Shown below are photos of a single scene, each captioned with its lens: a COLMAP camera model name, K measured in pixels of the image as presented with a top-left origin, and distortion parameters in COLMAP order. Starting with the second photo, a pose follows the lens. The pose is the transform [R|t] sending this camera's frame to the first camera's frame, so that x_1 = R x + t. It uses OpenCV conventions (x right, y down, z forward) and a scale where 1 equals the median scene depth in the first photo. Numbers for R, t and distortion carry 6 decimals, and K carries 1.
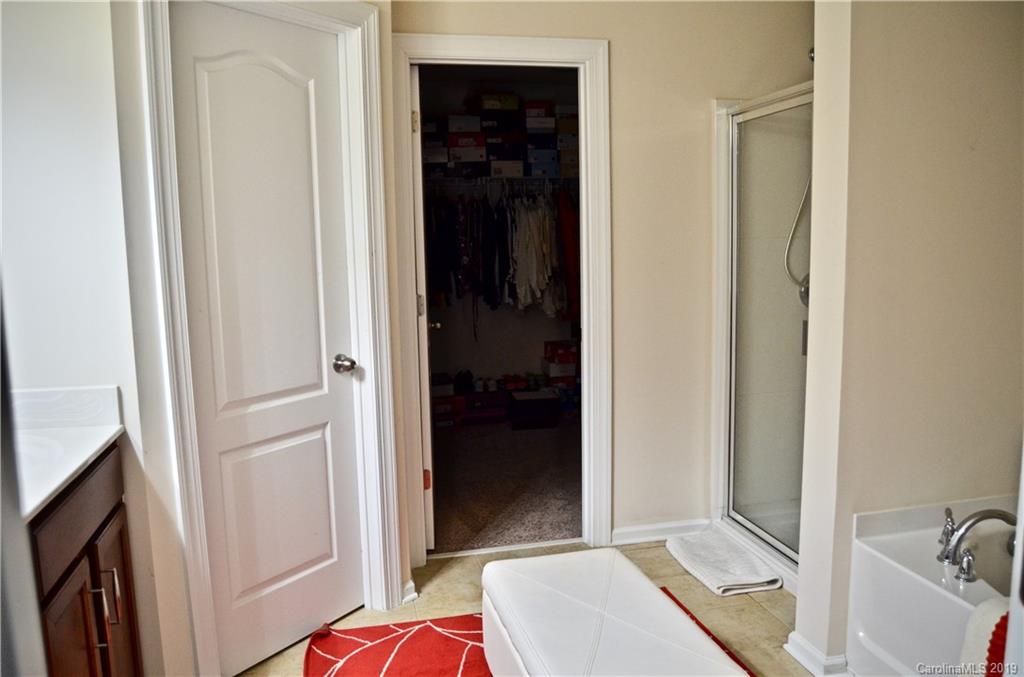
lens RADIAL K [[807.7, 0, 512.0], [0, 807.7, 338.5], [0, 0, 1]] dist [-0.112245, 0.048346]
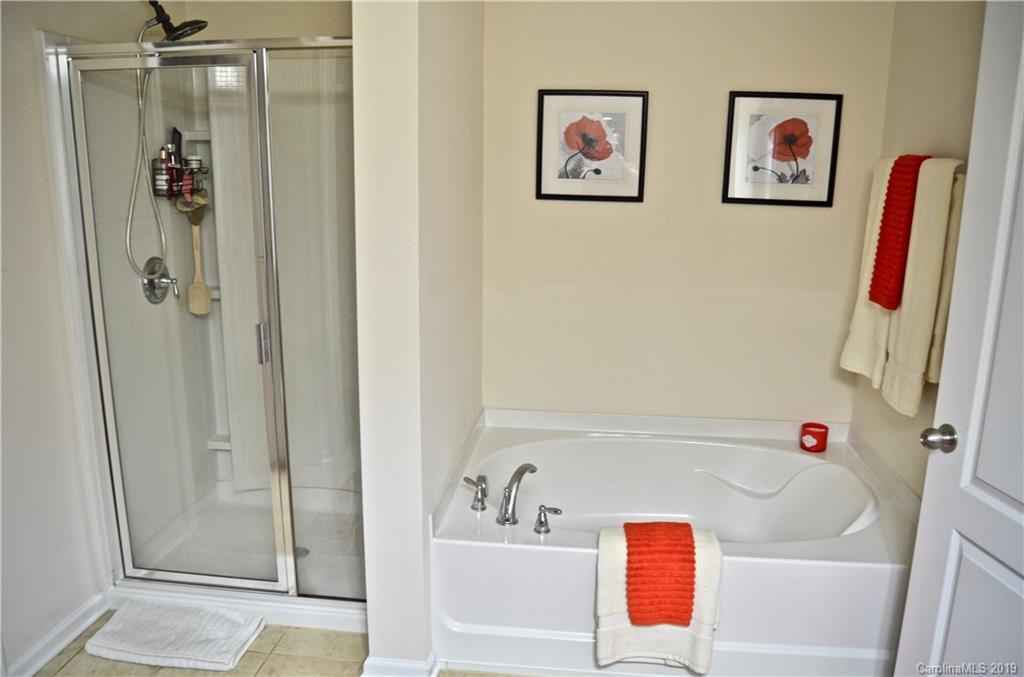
lens RADIAL K [[807.7, 0, 512.0], [0, 807.7, 338.5], [0, 0, 1]] dist [-0.112245, 0.048346]
pose [[0.319928, -0.196124, 0.926921, -0.307061], [0.102772, 0.979751, 0.171830, -0.114334], [-0.941851, 0.040288, 0.333605, 0.408603]]
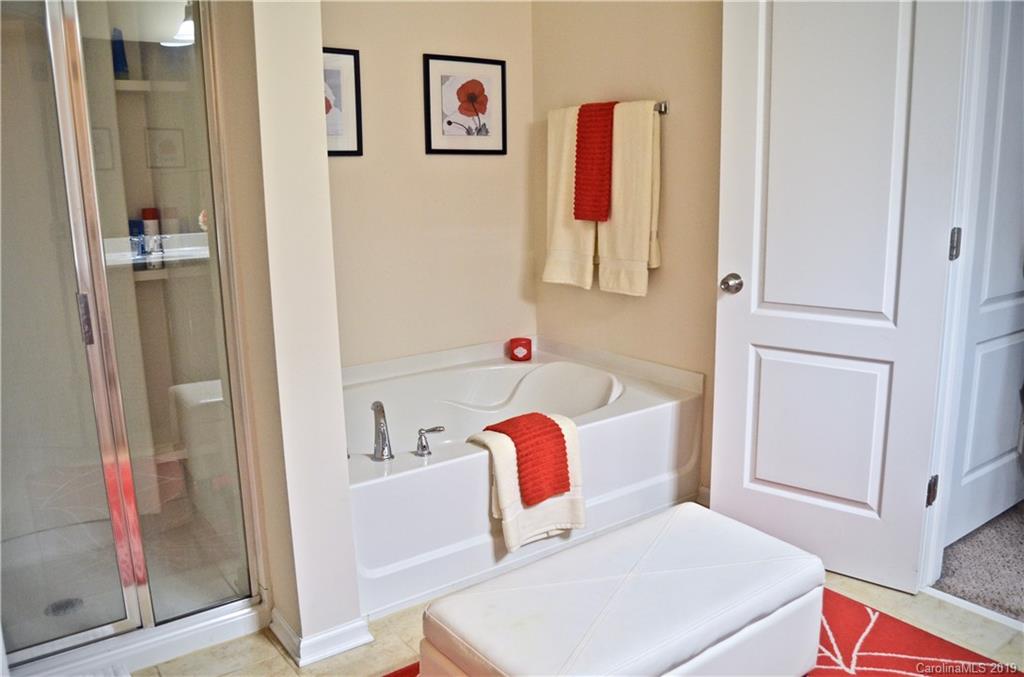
lens RADIAL K [[807.7, 0, 512.0], [0, 807.7, 338.5], [0, 0, 1]] dist [-0.112245, 0.048346]
pose [[-0.415401, -0.164255, 0.894686, -0.349948], [0.134765, 0.961595, 0.239110, -0.087210], [-0.899600, 0.219899, -0.377311, 0.839651]]
